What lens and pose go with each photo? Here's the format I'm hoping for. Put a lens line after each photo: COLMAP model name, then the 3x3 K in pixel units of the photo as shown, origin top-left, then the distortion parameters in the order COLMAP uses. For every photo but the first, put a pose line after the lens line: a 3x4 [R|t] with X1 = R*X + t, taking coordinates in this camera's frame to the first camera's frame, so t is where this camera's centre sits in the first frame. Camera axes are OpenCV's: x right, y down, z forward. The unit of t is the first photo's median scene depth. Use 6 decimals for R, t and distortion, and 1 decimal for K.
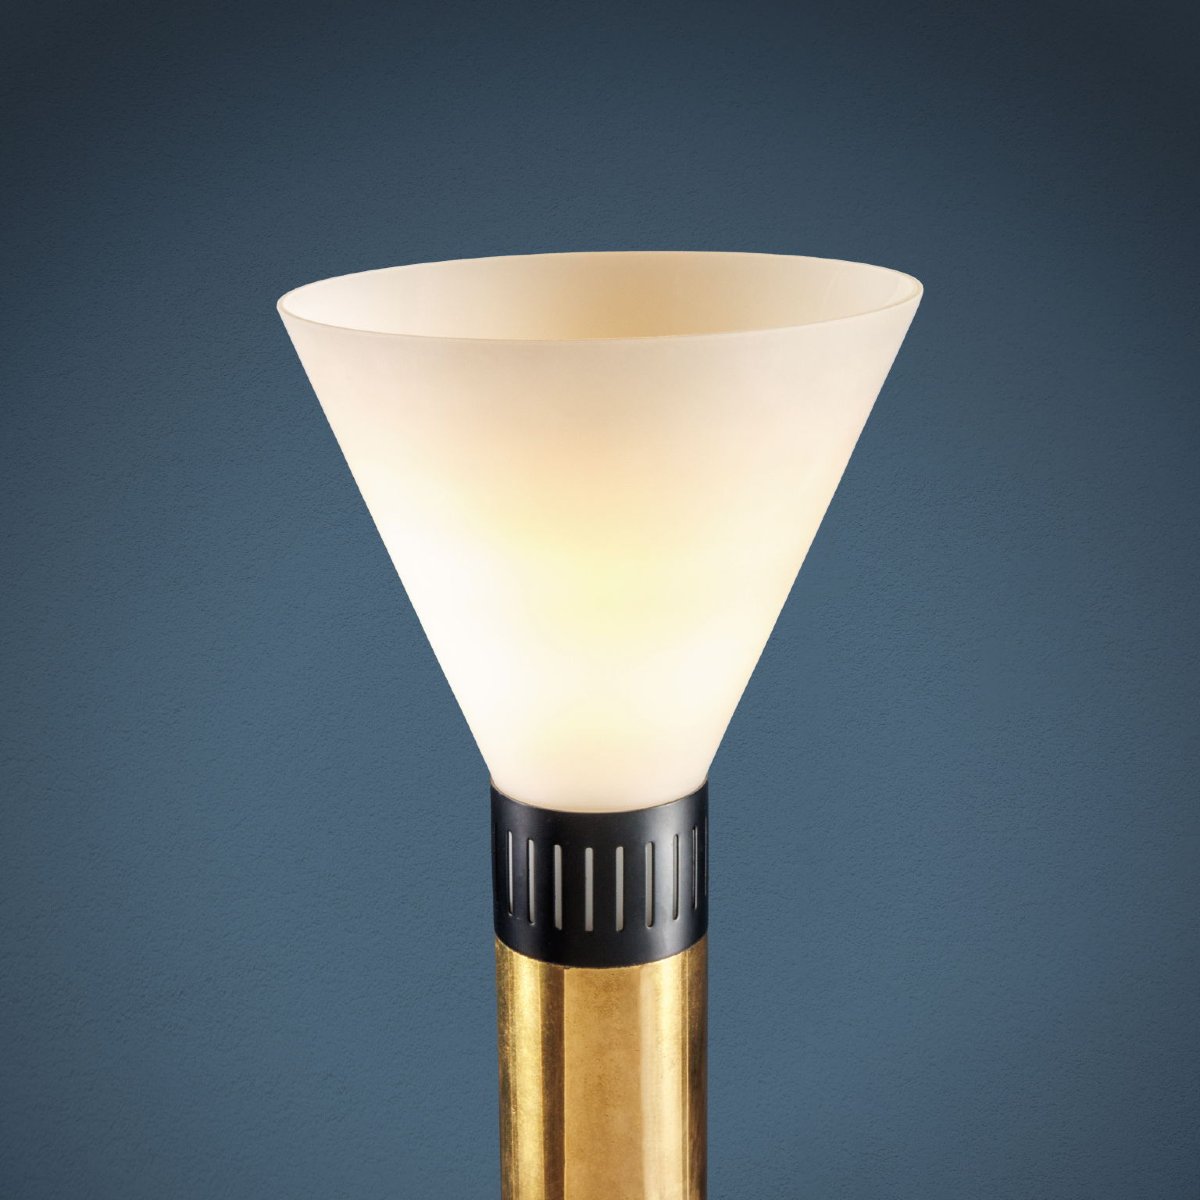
lens RADIAL K [[2143.2, 0, 601.0], [0, 2143.2, 601.8], [0, 0, 1]] dist [0.038381, 0.000000]
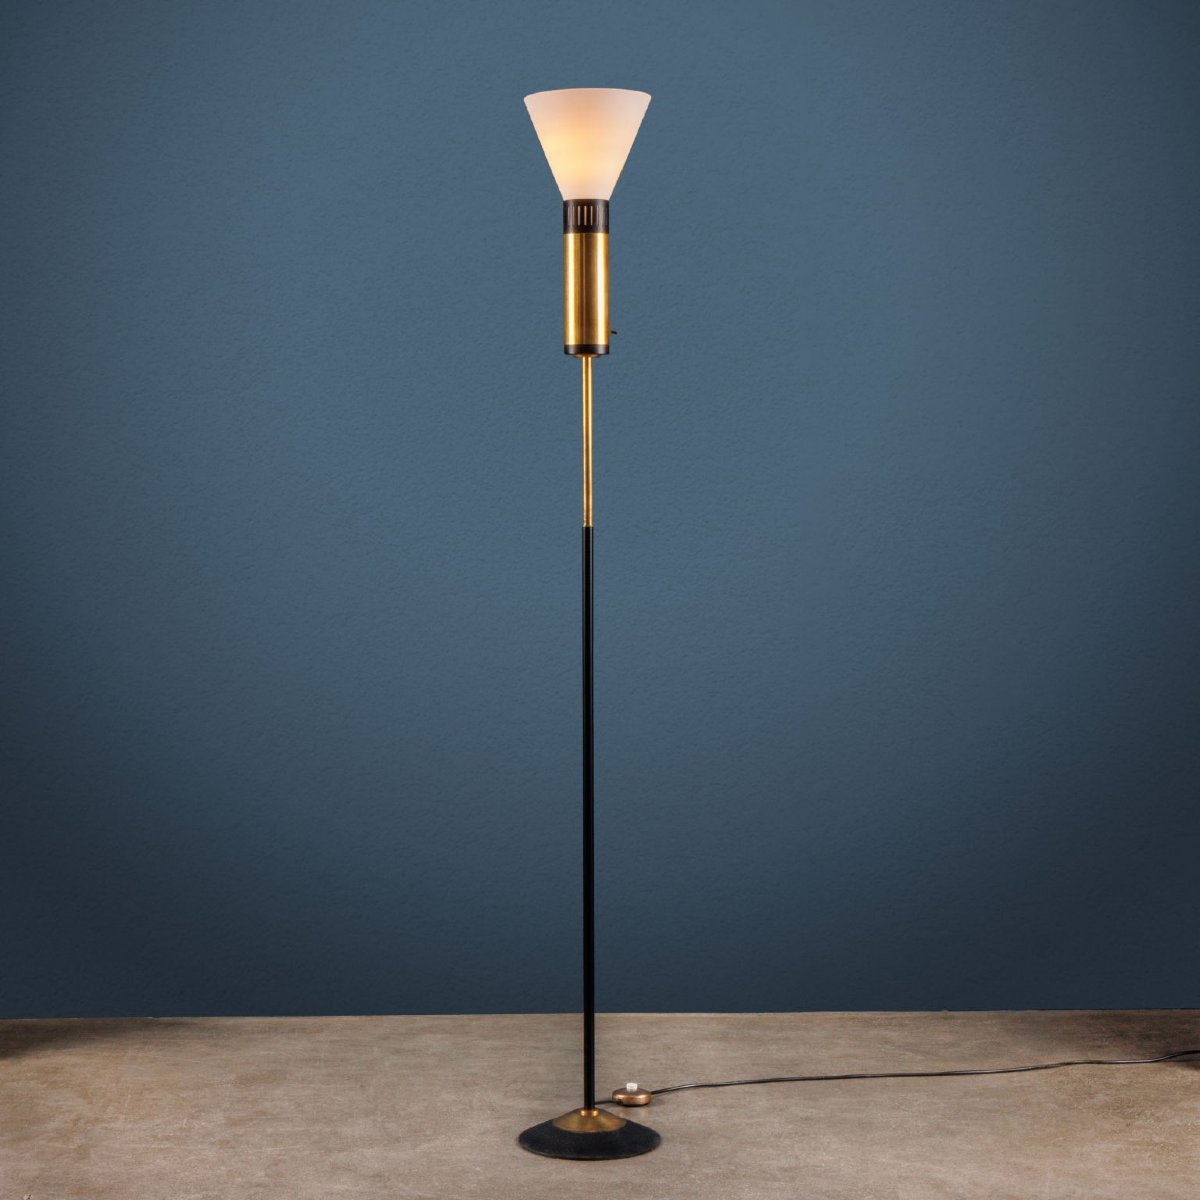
lens RADIAL K [[2143.2, 0, 604.9], [0, 2143.2, 603.2], [0, 0, 1]] dist [0.038381, 0.000000]
pose [[0.999998, 0.000121, 0.001794, 0.032530], [-0.000122, 1.000000, 0.000572, 1.015474], [-0.001794, -0.000572, 0.999998, -3.944190]]
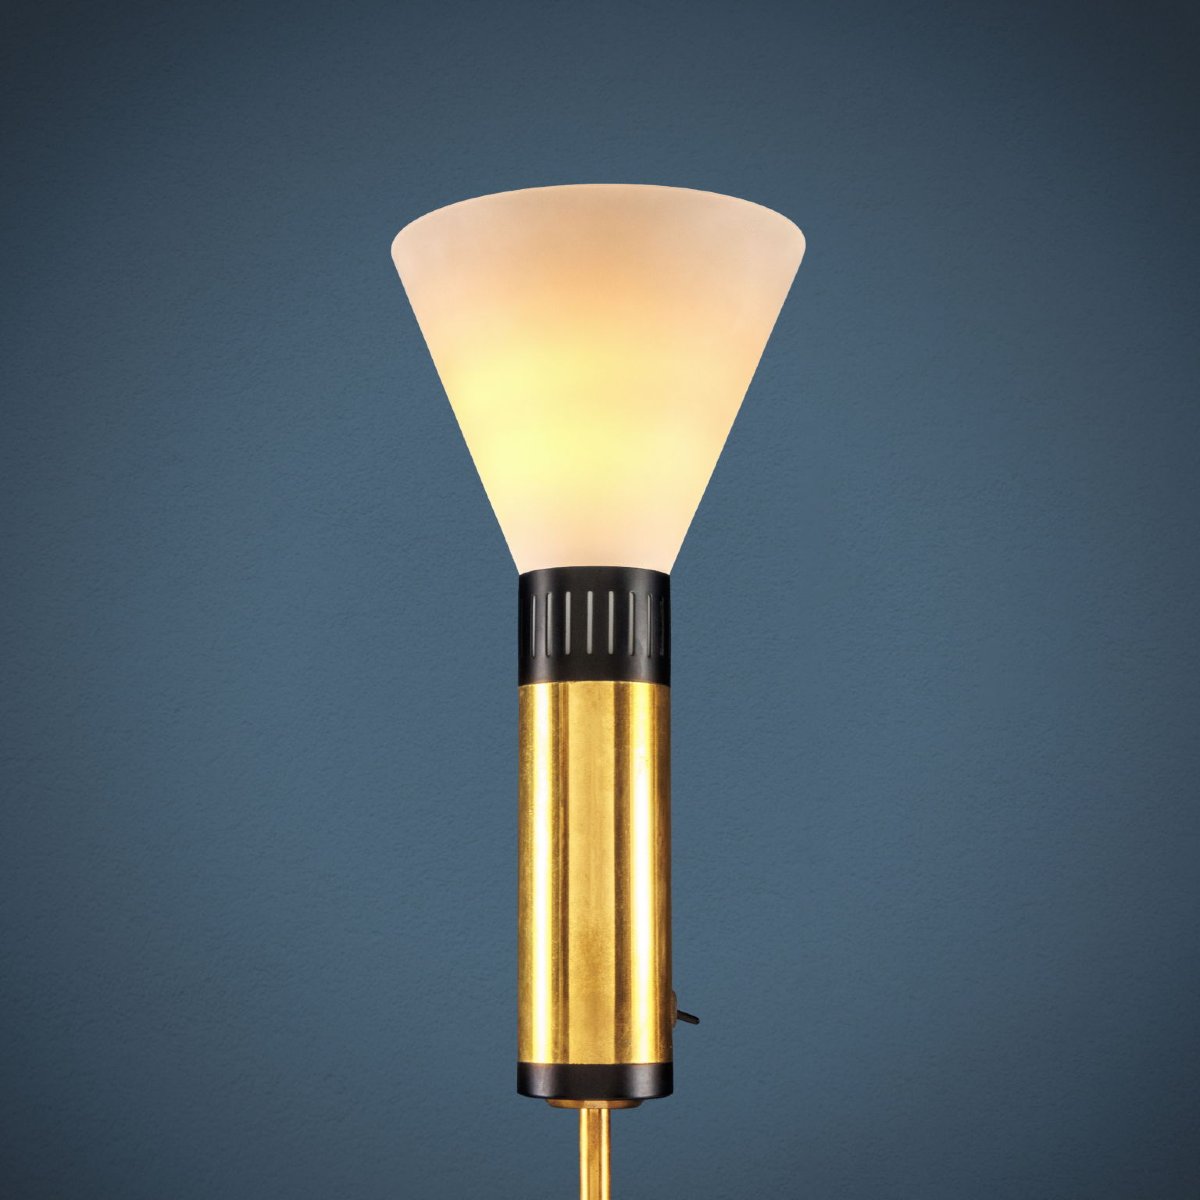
lens RADIAL K [[2143.2, 0, 599.2], [0, 2143.2, 597.2], [0, 0, 1]] dist [0.038381, 0.000000]
pose [[0.999999, 0.000397, -0.000929, 0.004061], [-0.000398, 0.999998, -0.002062, 0.107912], [0.000928, 0.002063, 0.999997, -0.444916]]
